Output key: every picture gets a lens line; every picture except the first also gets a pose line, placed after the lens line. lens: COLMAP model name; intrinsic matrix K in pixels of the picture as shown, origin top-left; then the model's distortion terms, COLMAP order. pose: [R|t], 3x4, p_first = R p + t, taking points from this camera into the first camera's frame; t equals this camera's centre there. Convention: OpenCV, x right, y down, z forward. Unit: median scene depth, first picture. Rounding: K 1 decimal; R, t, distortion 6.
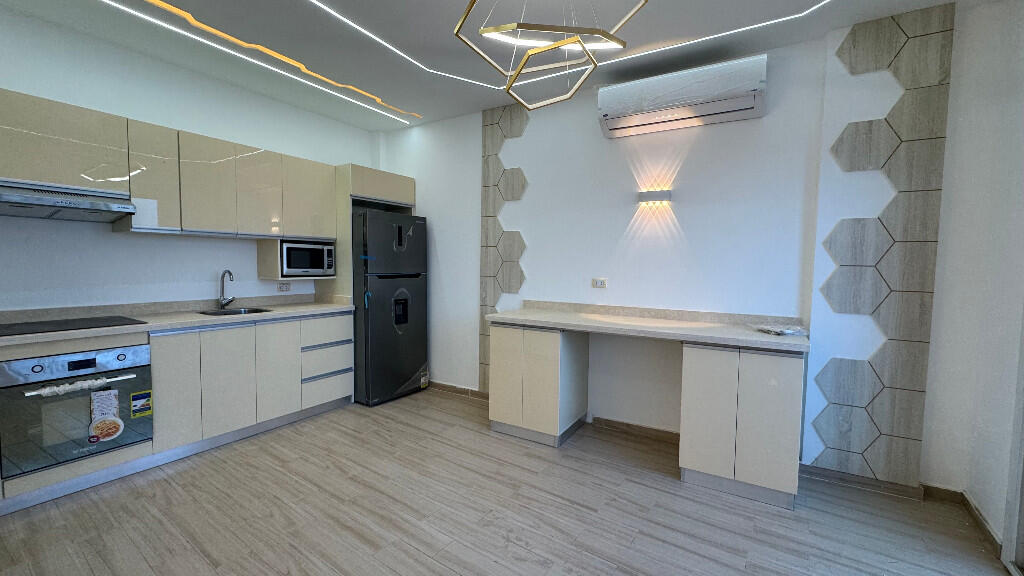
lens RADIAL K [[407.7, 0, 510.4], [0, 407.7, 287.5], [0, 0, 1]] dist [-0.000698, -0.000165]
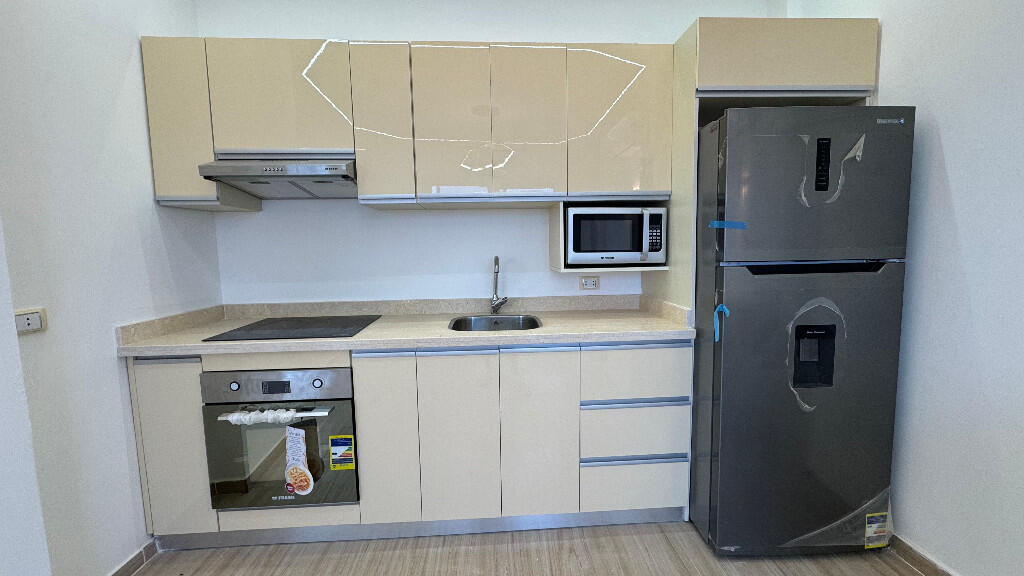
lens RADIAL K [[407.7, 0, 510.4], [0, 407.7, 287.5], [0, 0, 1]] dist [-0.000698, -0.000165]
pose [[0.586534, 0.055890, -0.807994, -0.132407], [-0.021600, 0.998341, 0.053377, -0.025051], [0.809637, -0.013855, 0.586768, 0.564413]]
